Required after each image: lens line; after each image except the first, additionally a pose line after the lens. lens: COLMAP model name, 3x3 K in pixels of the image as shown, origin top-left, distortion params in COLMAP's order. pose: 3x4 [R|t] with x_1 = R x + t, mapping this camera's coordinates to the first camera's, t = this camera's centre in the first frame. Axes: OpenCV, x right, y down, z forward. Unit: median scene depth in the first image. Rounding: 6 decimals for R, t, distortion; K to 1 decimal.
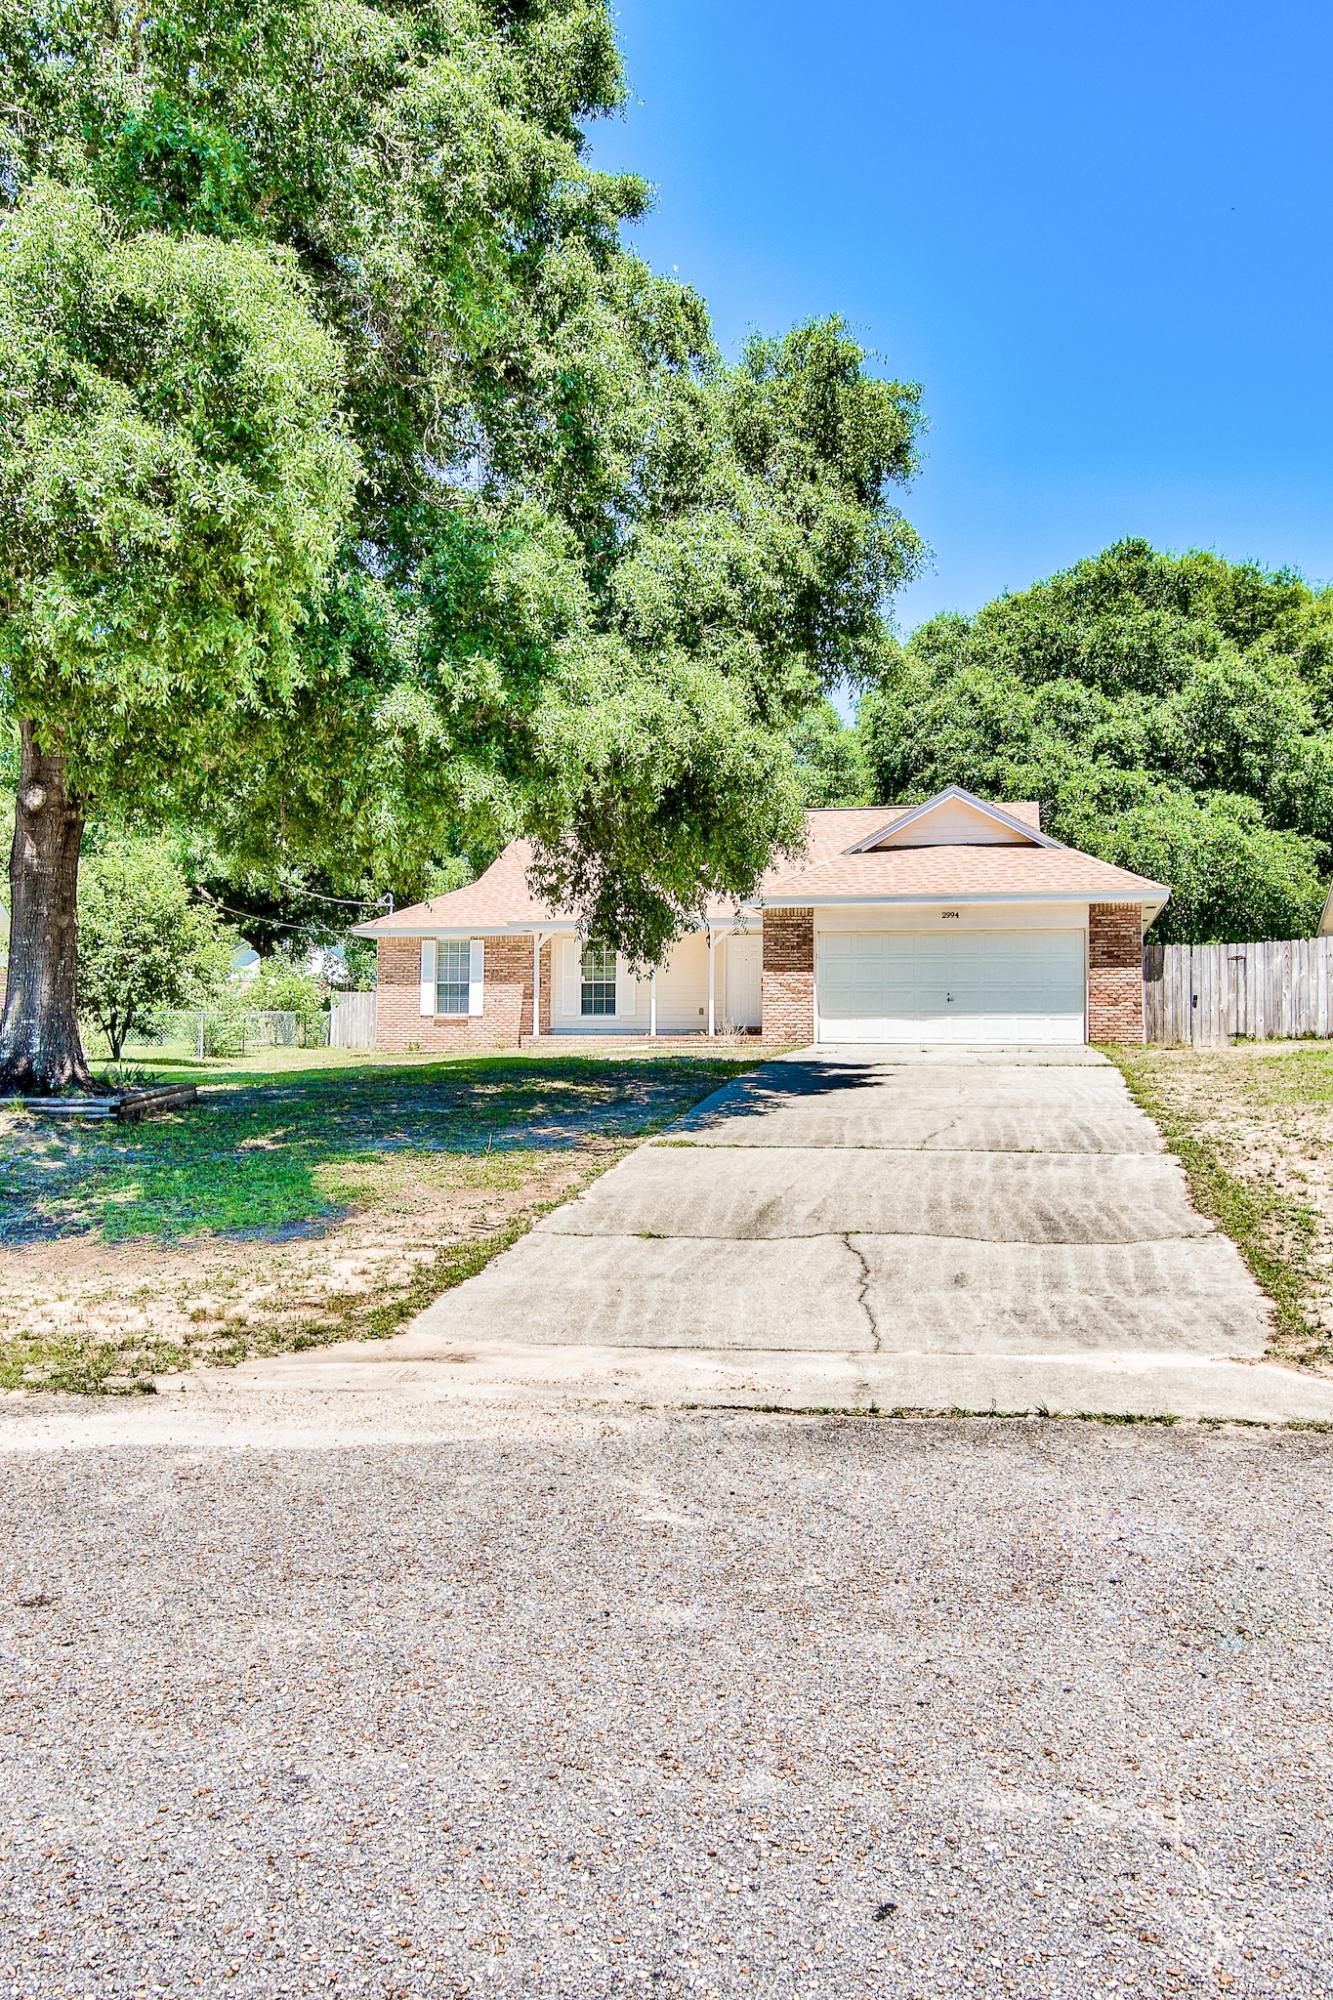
lens RADIAL K [[1519.9, 0, 648.5], [0, 1519.9, 1000.5], [0, 0, 1]] dist [0.005823, 0.001581]
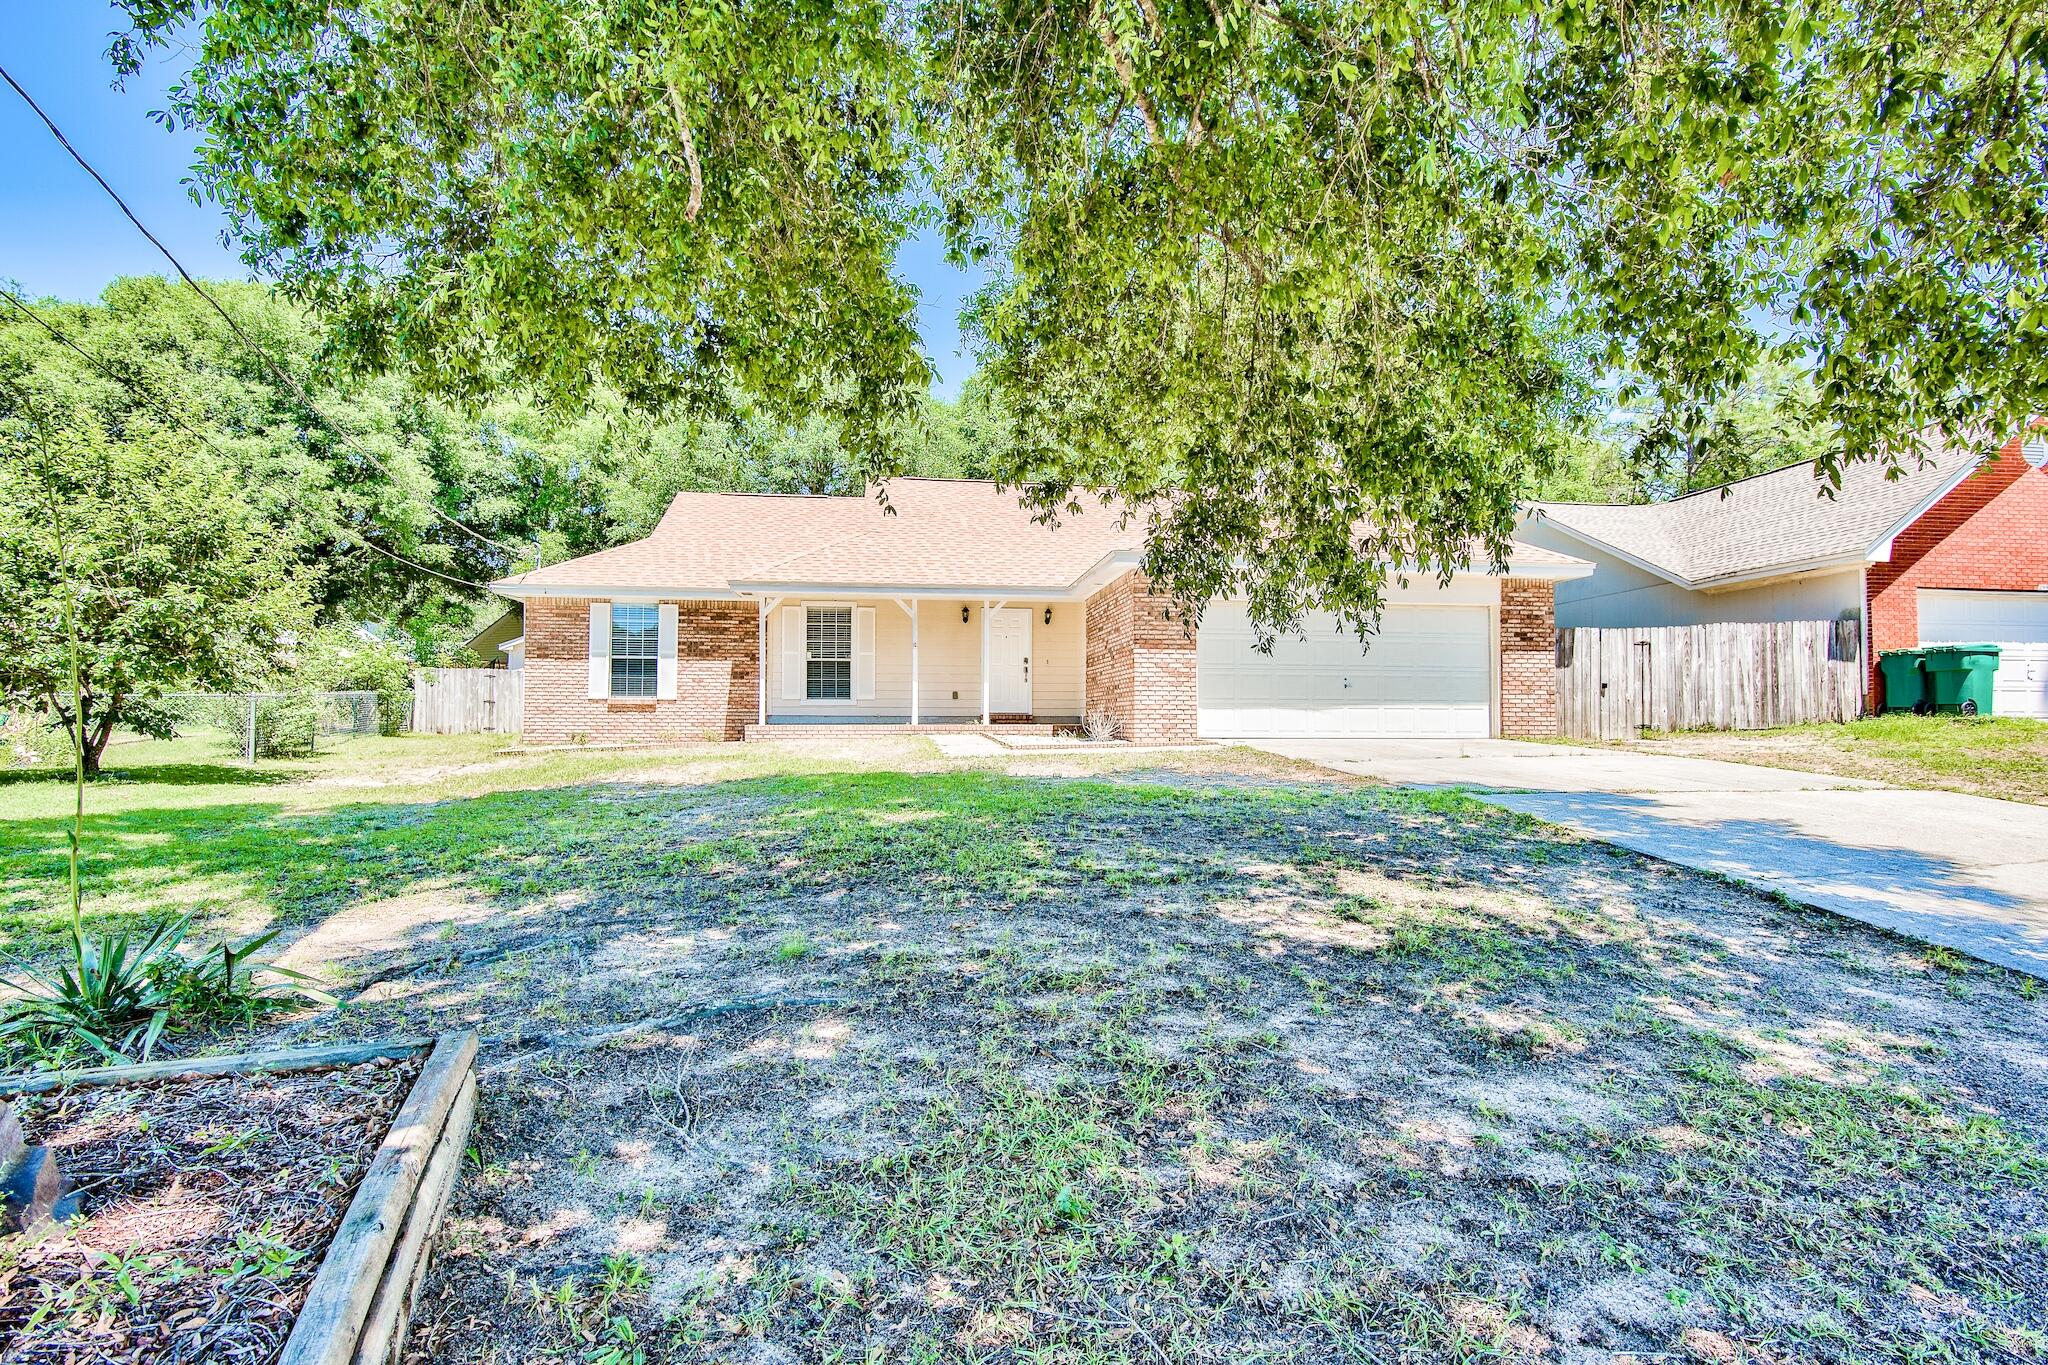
lens RADIAL K [[1012.8, 0, 1019.2], [0, 1012.8, 688.8], [0, 0, 1]] dist [0.001308, -0.001473]
pose [[0.922245, 0.005697, 0.386563, -0.172975], [-0.009129, 0.999934, 0.007044, -0.001154], [-0.386497, -0.010026, 0.922236, 0.510103]]
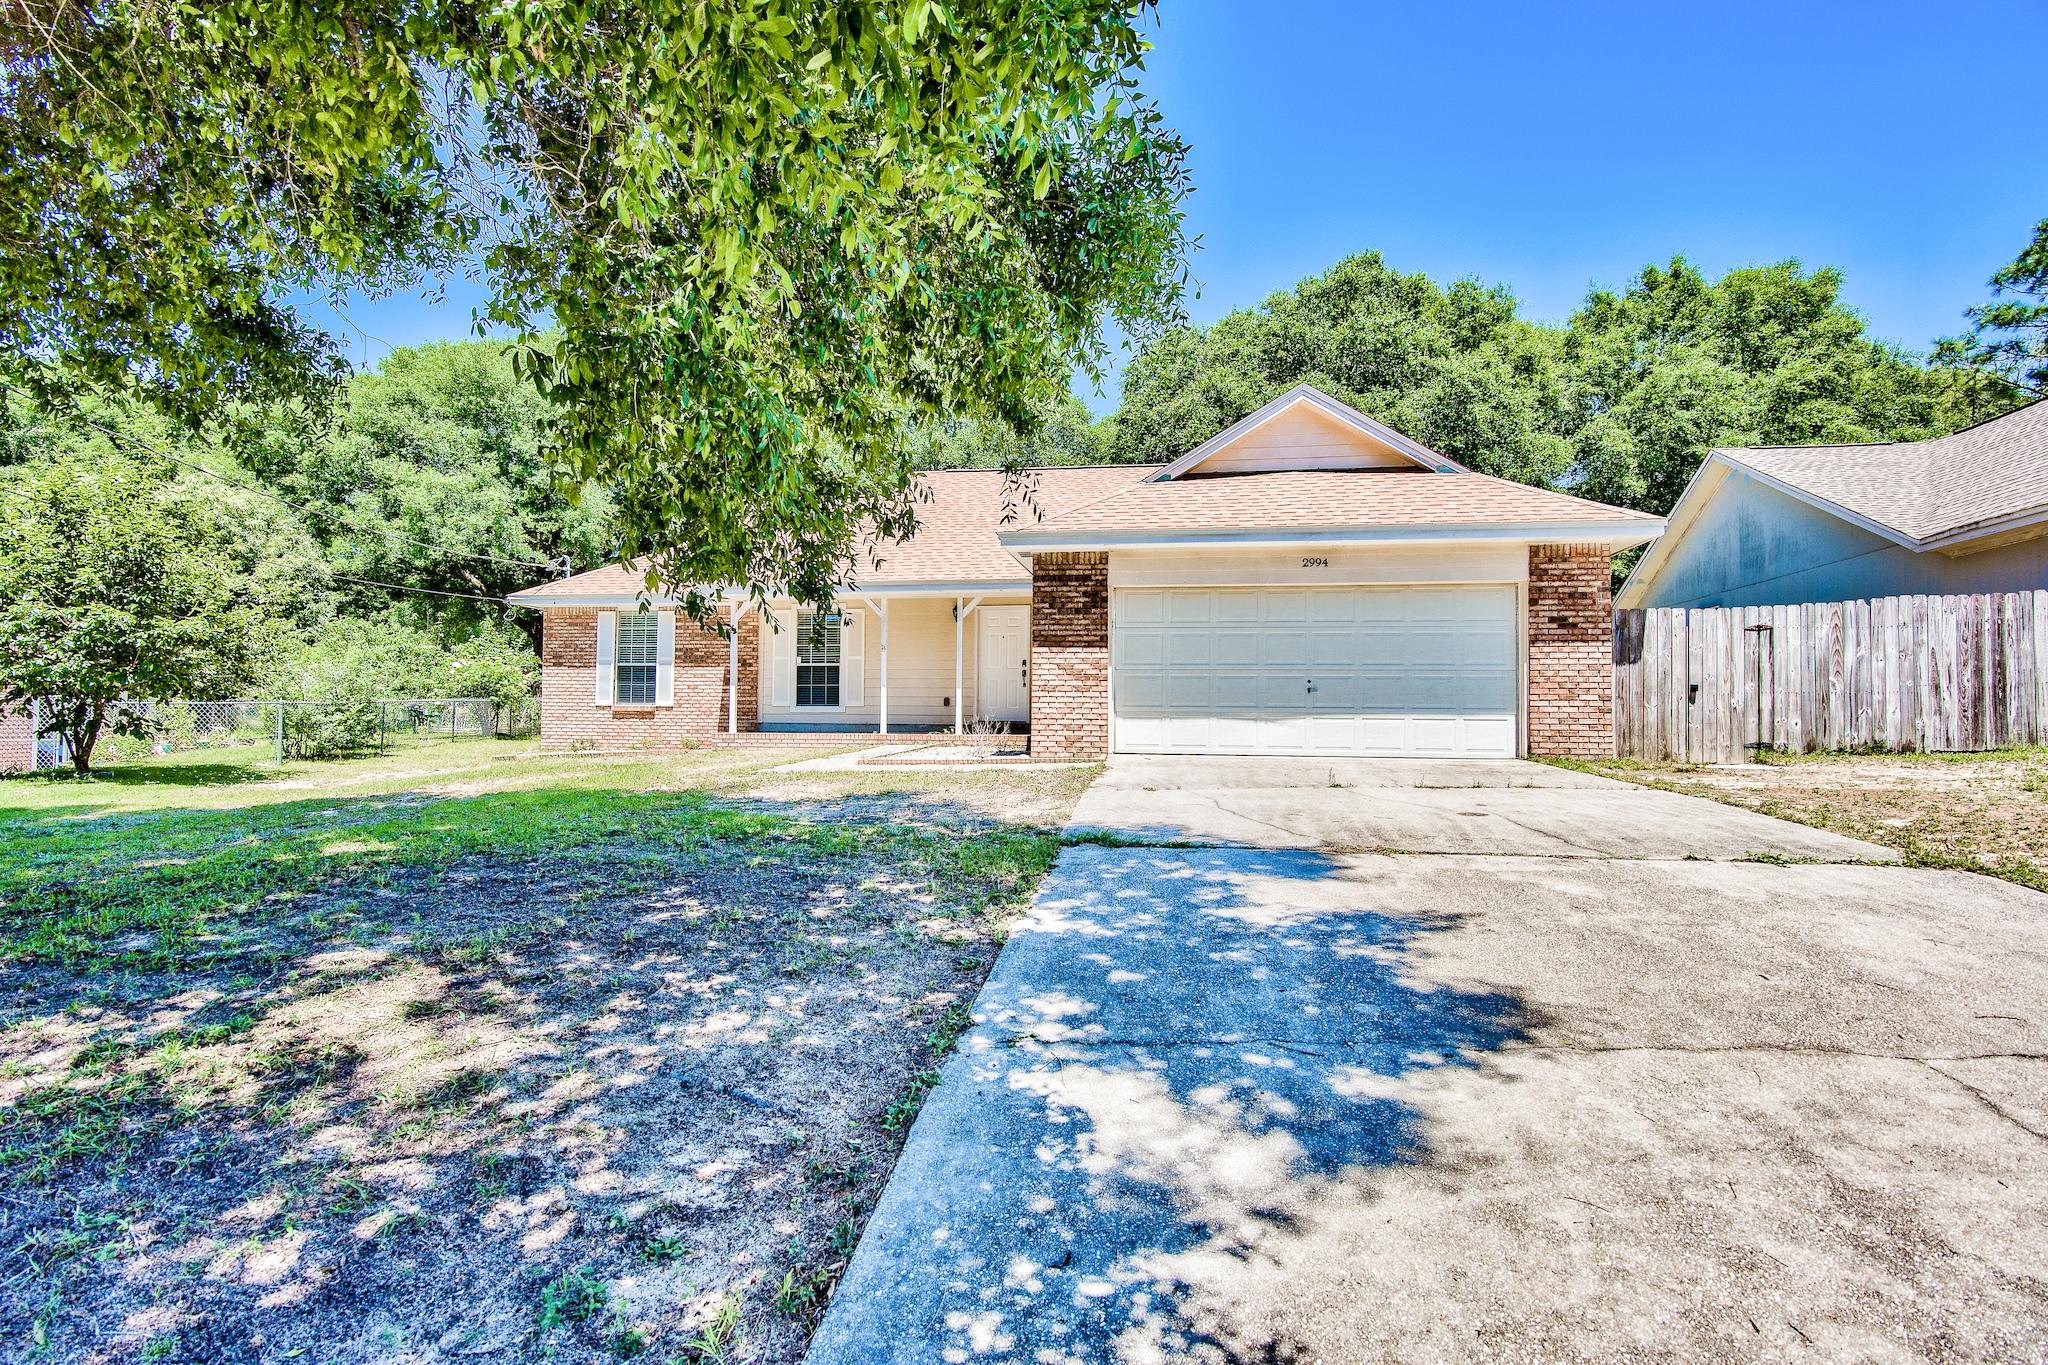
lens RADIAL K [[1012.8, 0, 1029.2], [0, 1012.8, 698.2], [0, 0, 1]] dist [0.001308, -0.001473]
pose [[0.995015, 0.001721, 0.099711, 0.027918], [-0.003121, 0.999899, 0.013891, -0.002596], [-0.099676, -0.014133, 0.994920, 0.525266]]
